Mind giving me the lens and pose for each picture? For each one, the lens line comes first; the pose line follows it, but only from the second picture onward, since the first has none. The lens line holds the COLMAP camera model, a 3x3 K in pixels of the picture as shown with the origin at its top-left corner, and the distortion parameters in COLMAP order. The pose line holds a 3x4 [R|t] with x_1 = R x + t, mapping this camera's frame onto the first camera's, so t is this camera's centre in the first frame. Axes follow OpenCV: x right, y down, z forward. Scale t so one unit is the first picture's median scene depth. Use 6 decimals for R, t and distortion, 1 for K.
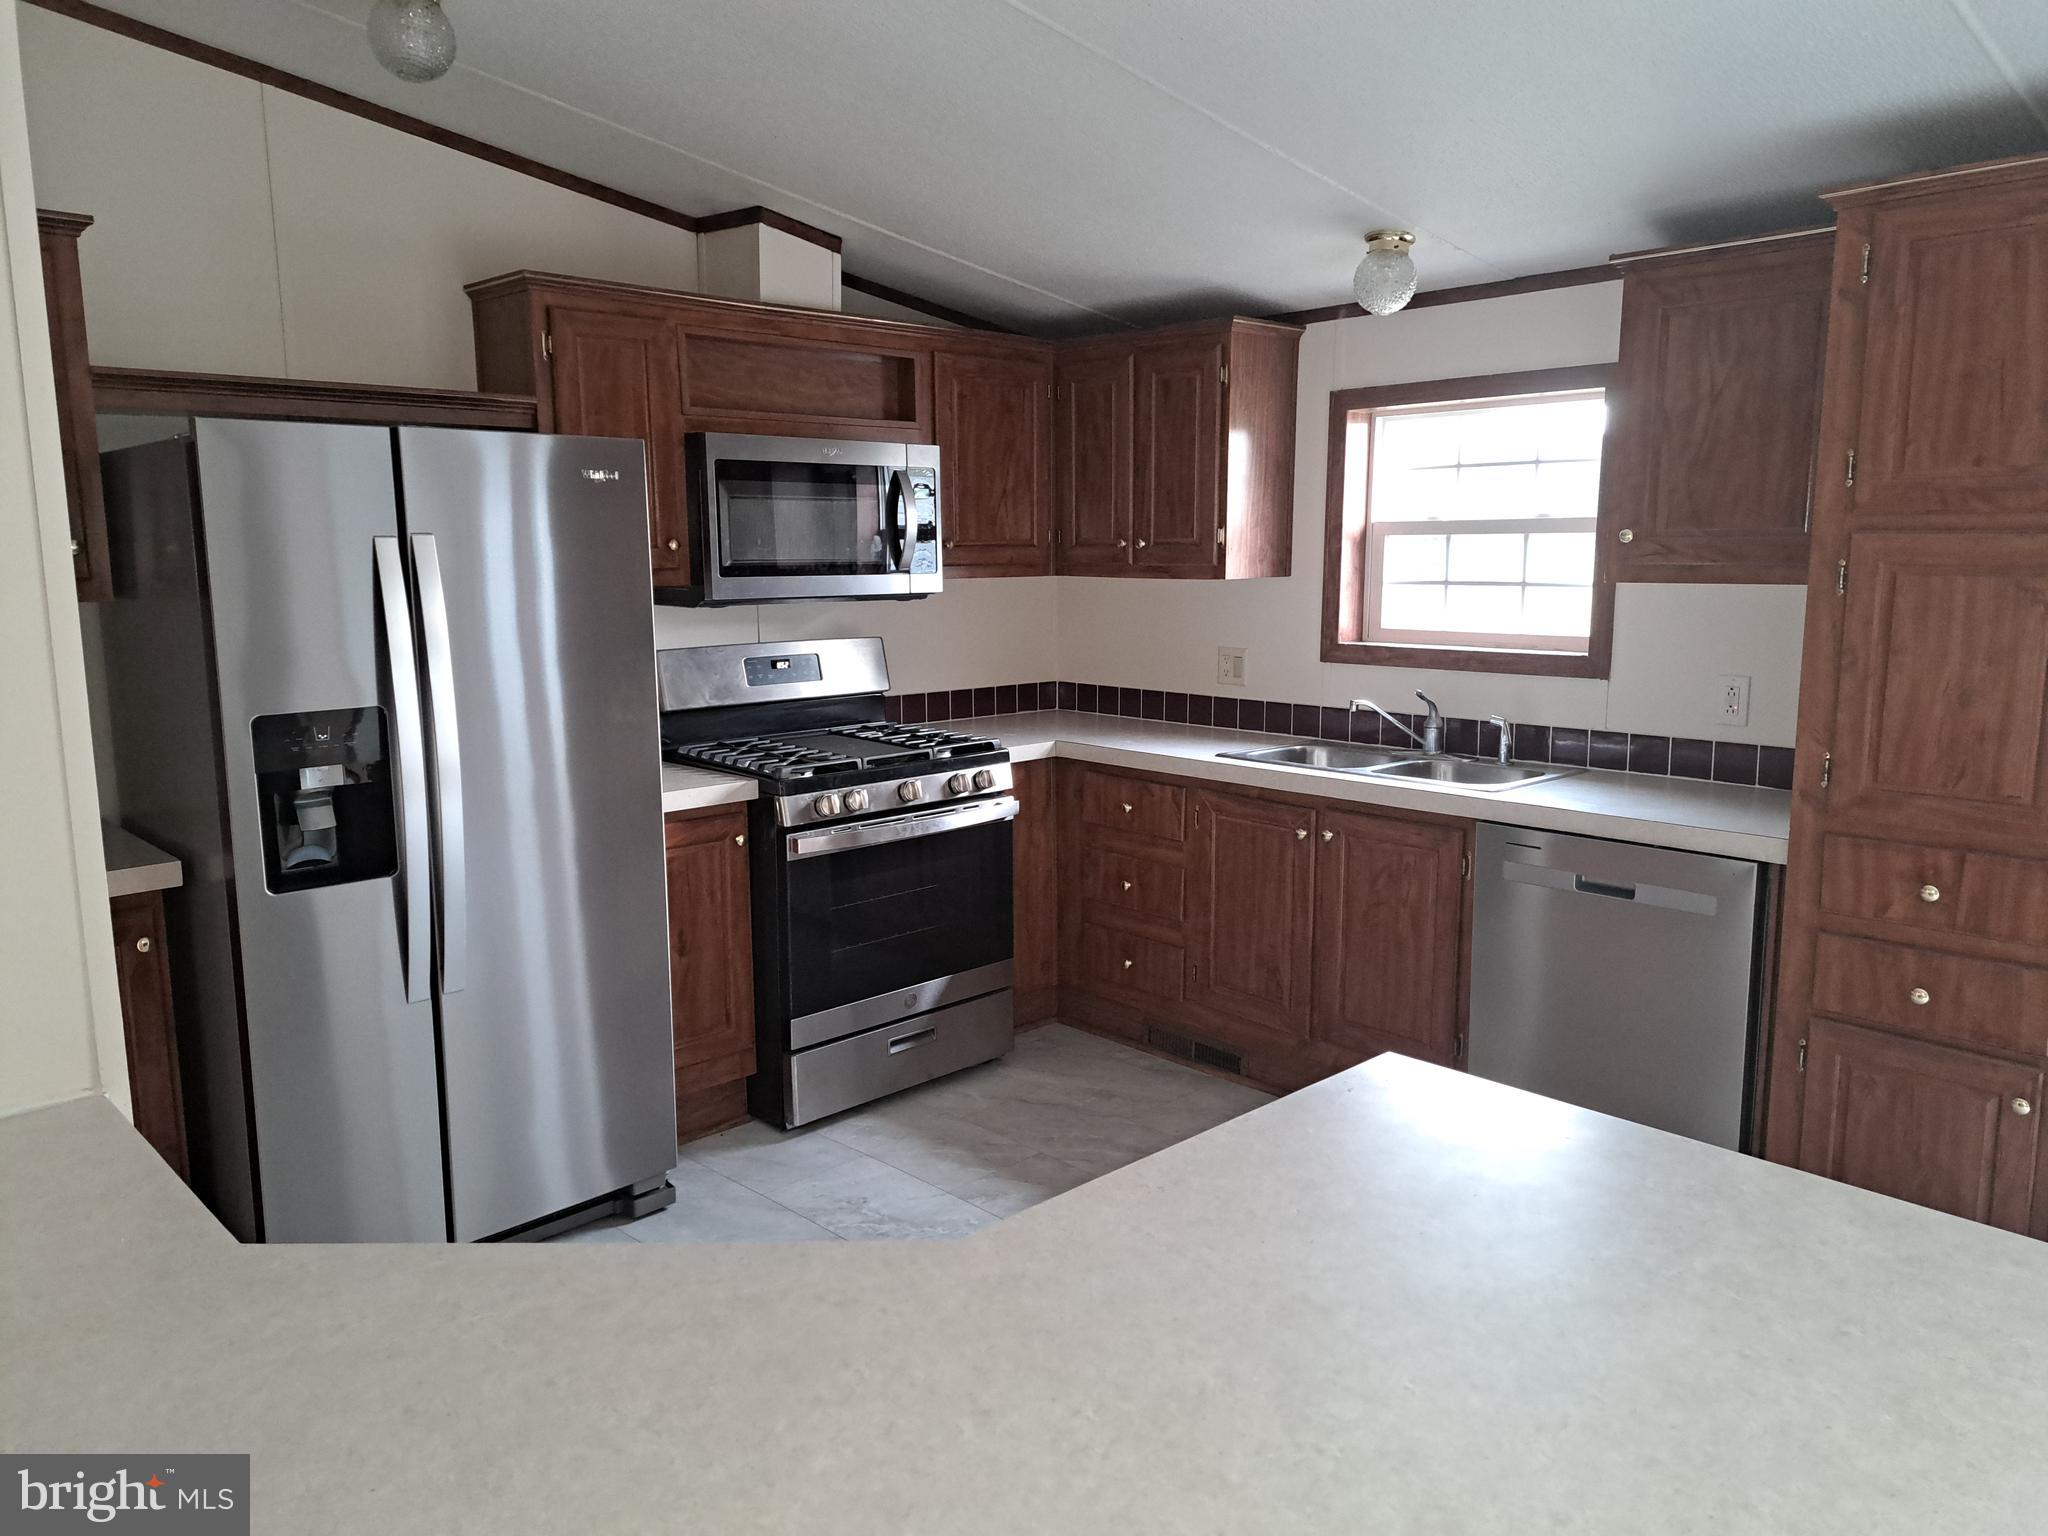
lens RADIAL K [[1432.9, 0, 991.4], [0, 1432.9, 766.3], [0, 0, 1]] dist [0.079782, -0.072941]
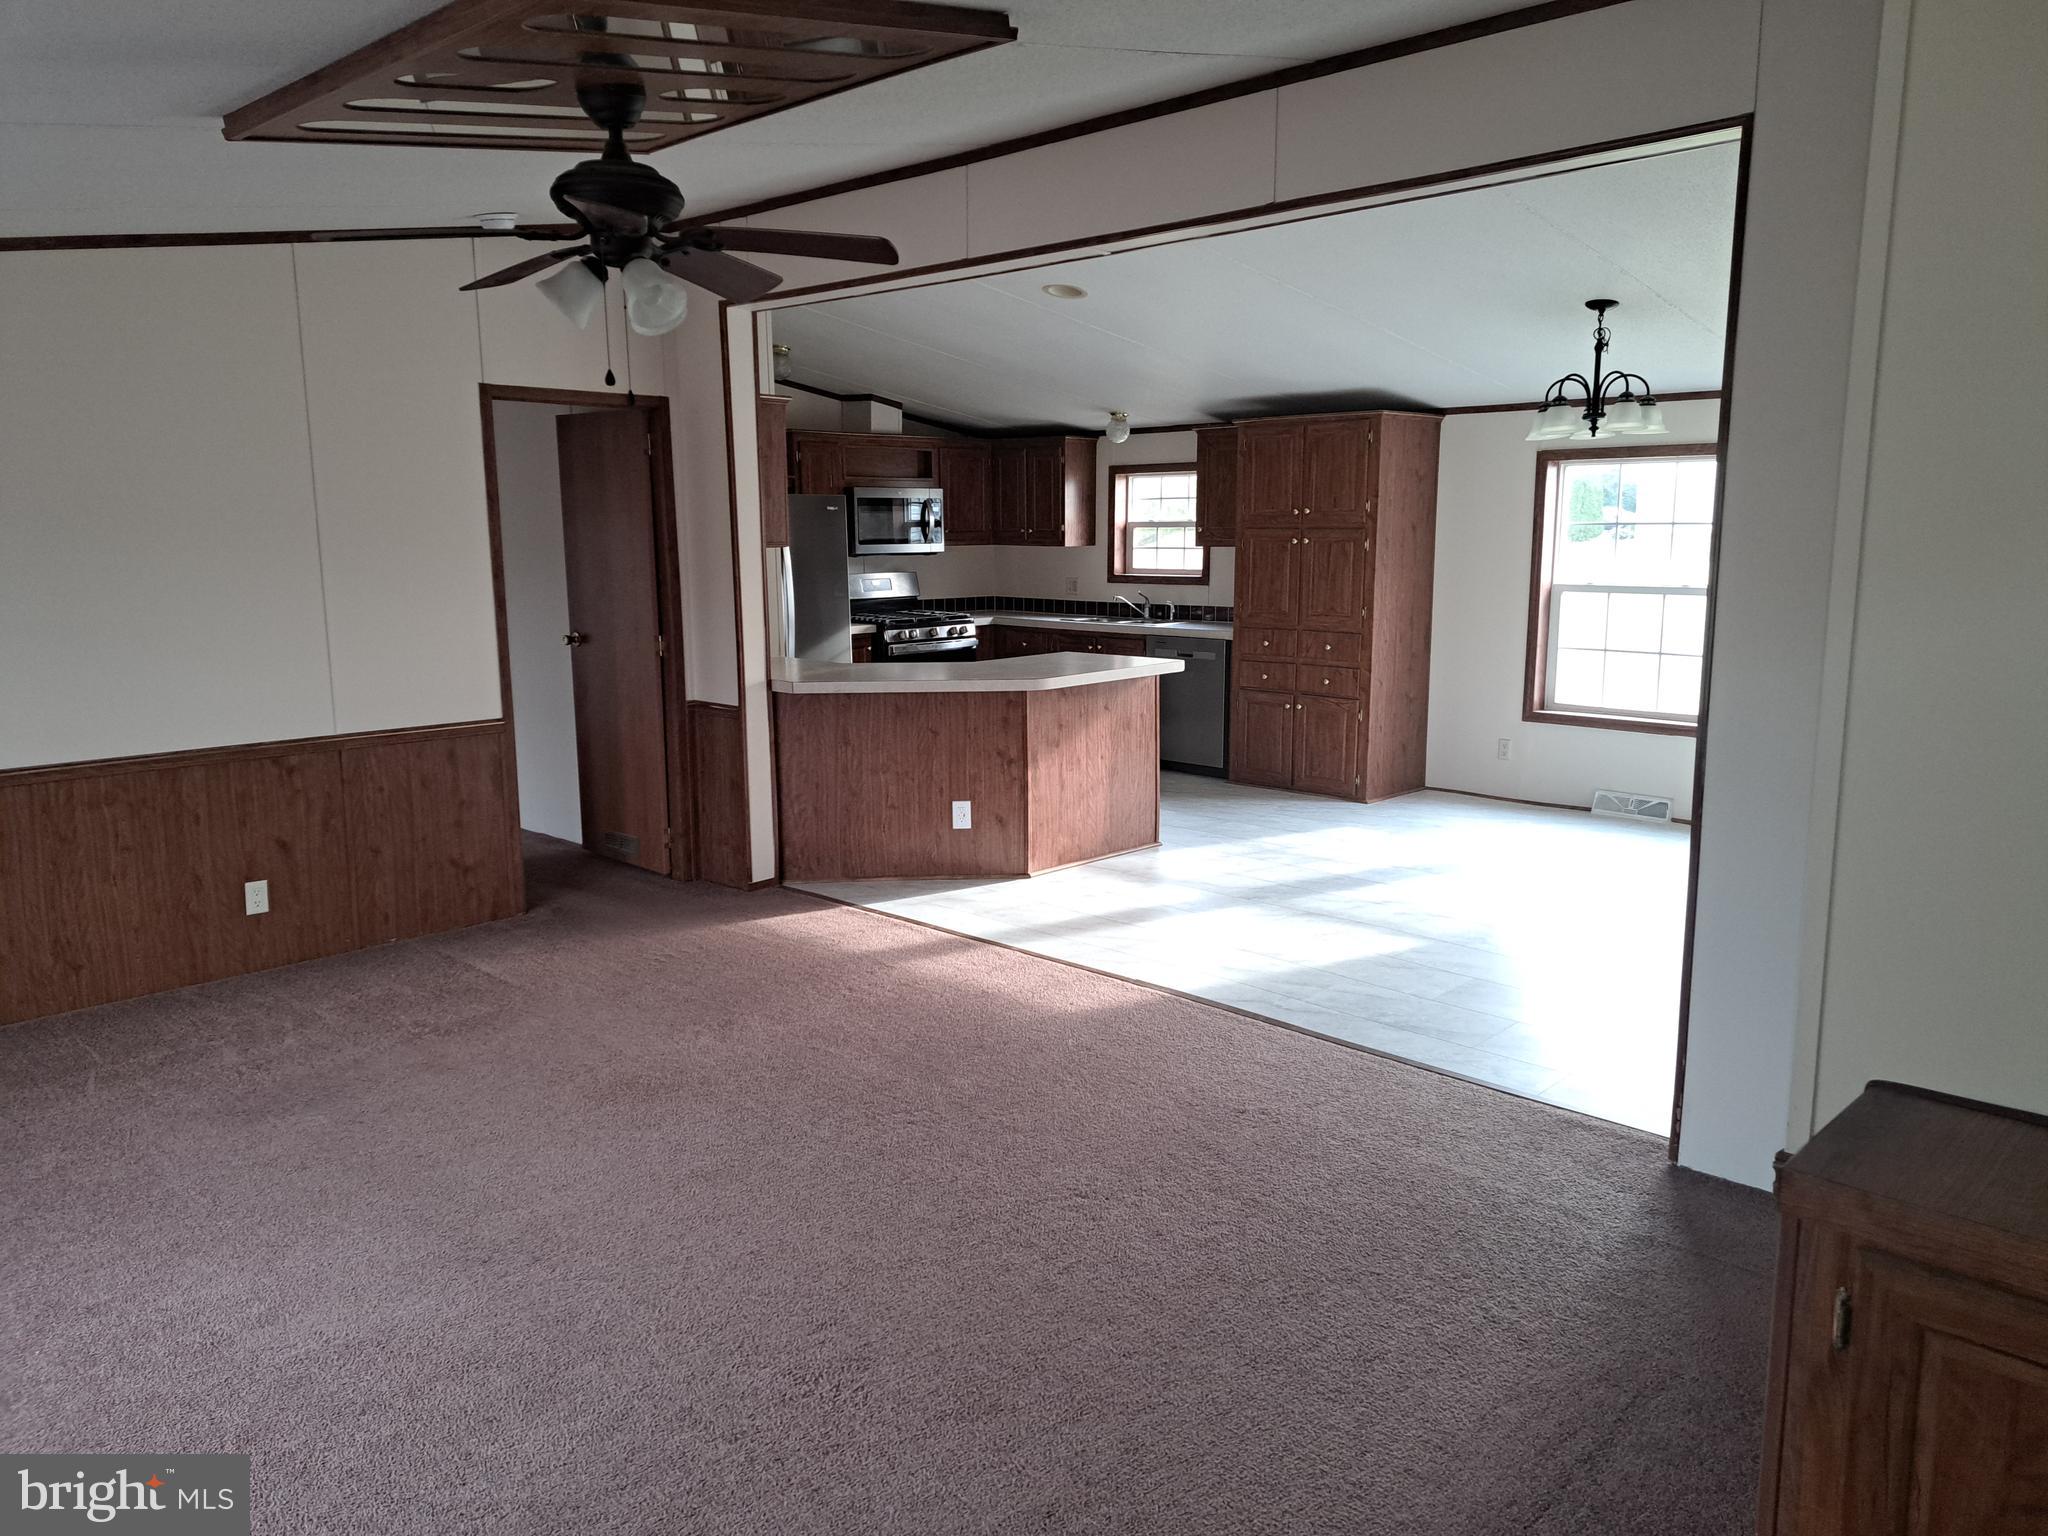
lens RADIAL K [[1447.1, 0, 1024.0], [0, 1447.1, 768.0], [0, 0, 1]] dist [0.073568, -0.001703]
pose [[0.998276, -0.008743, 0.058033, -0.046561], [0.007930, 0.999867, 0.014223, 0.207323], [-0.058150, -0.013738, 0.998213, -1.430936]]
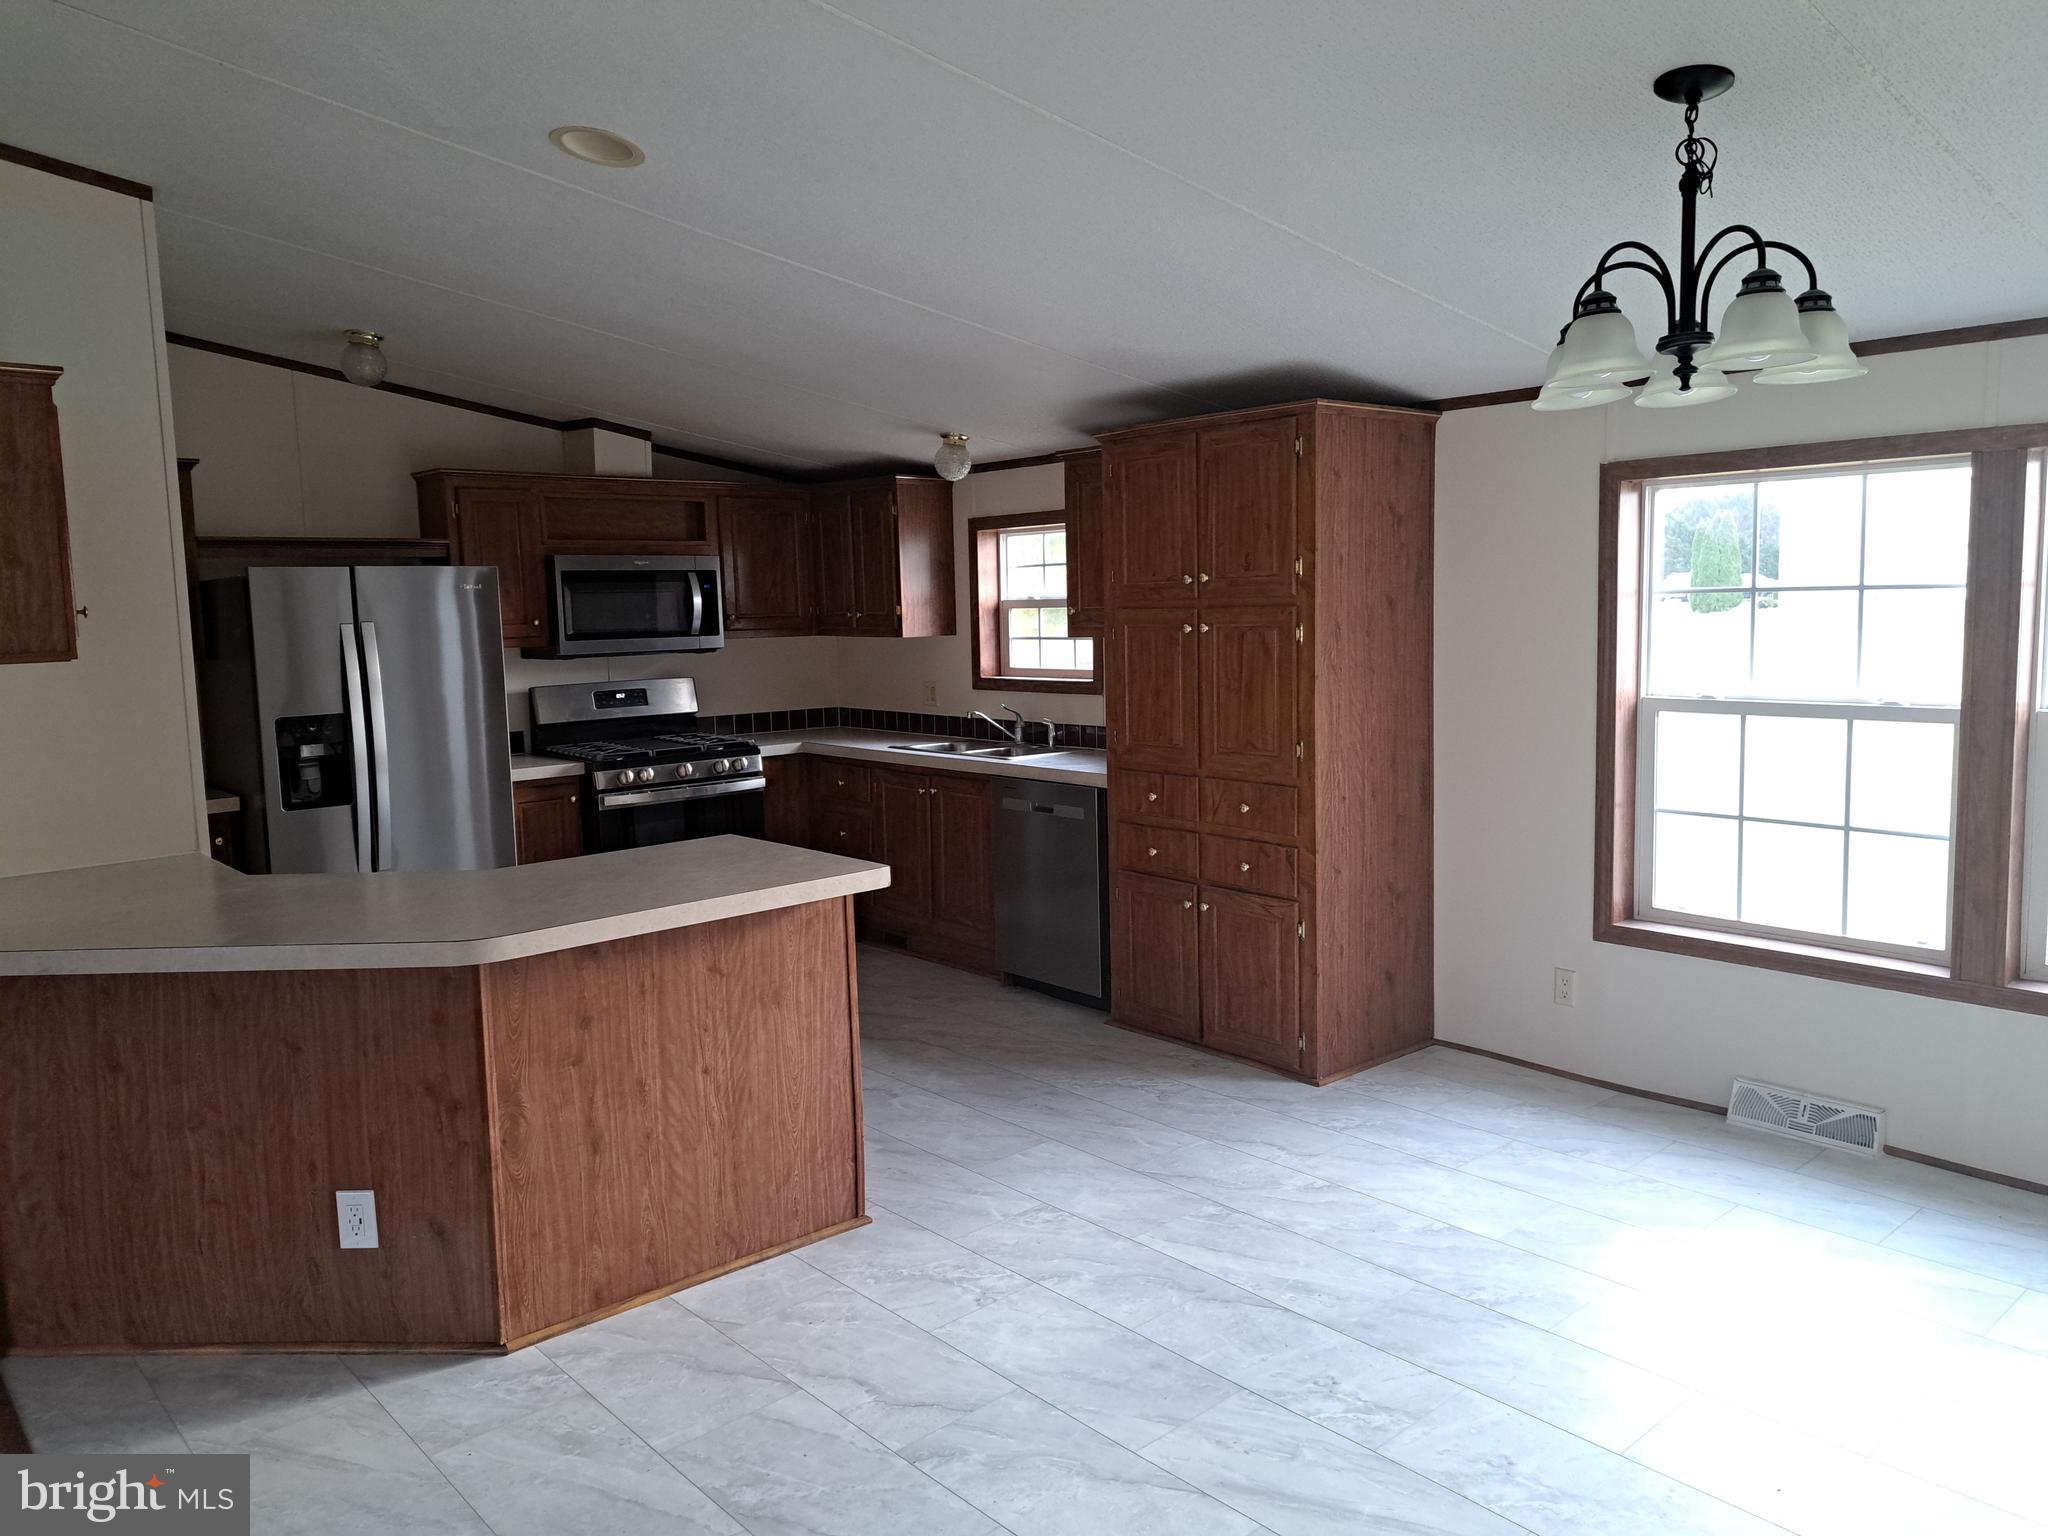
lens RADIAL K [[1444.9, 0, 1024.3], [0, 1444.9, 754.5], [0, 0, 1]] dist [0.078194, -0.073100]
pose [[0.999593, -0.015663, -0.023828, 0.348441], [0.014490, 0.998713, -0.048613, 0.080908], [0.024559, 0.048248, 0.998533, -0.601755]]
